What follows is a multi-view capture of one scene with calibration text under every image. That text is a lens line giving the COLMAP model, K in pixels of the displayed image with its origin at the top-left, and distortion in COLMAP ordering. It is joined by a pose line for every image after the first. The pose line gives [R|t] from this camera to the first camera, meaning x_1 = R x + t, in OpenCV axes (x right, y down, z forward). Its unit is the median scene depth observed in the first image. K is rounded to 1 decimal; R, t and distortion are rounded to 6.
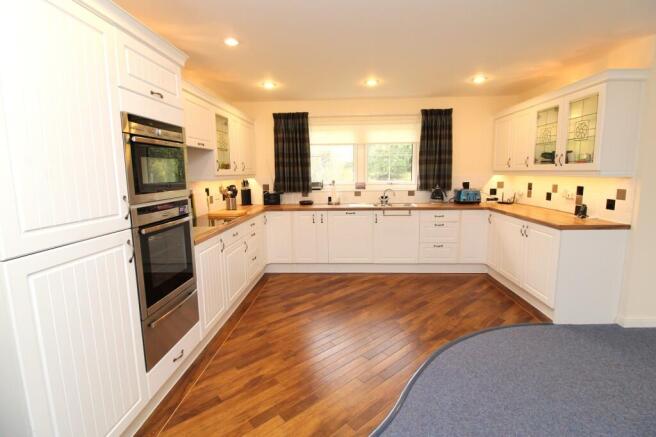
lens RADIAL K [[310.7, 0, 331.8], [0, 310.7, 215.3], [0, 0, 1]] dist [-0.003759, -0.001204]
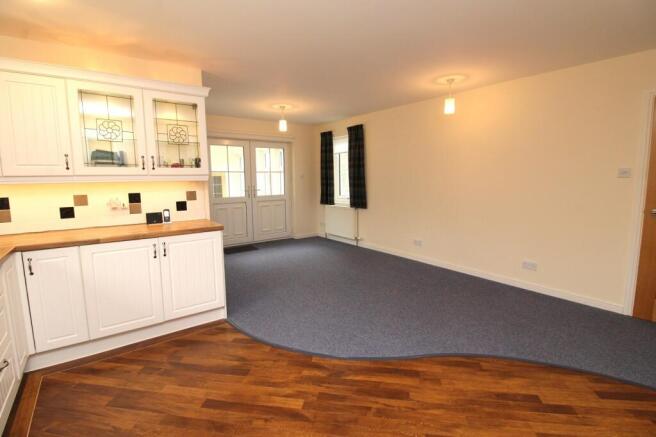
lens RADIAL K [[310.7, 0, 331.8], [0, 310.7, 215.3], [0, 0, 1]] dist [-0.003759, -0.001204]
pose [[-0.639363, -0.079658, 0.764768, -0.198443], [0.124442, 0.970787, 0.205153, -0.111795], [-0.758769, 0.226336, -0.610772, 0.875236]]
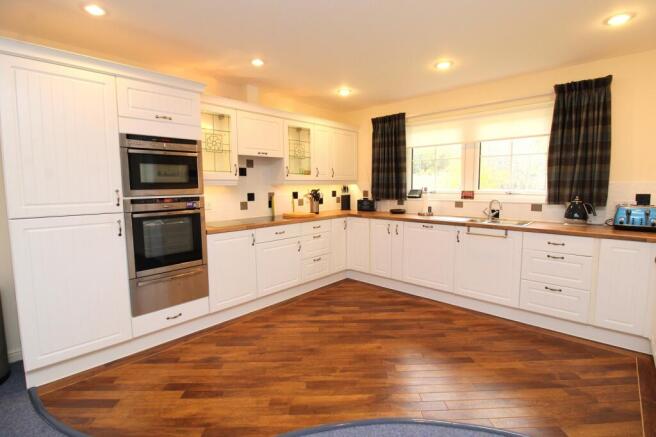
lens RADIAL K [[310.7, 0, 331.8], [0, 310.7, 215.3], [0, 0, 1]] dist [-0.003759, -0.001204]
pose [[0.766772, 0.072146, -0.637853, 0.389048], [-0.092014, 0.995756, 0.002016, -0.014685], [0.635291, 0.057145, 0.770156, 0.192626]]
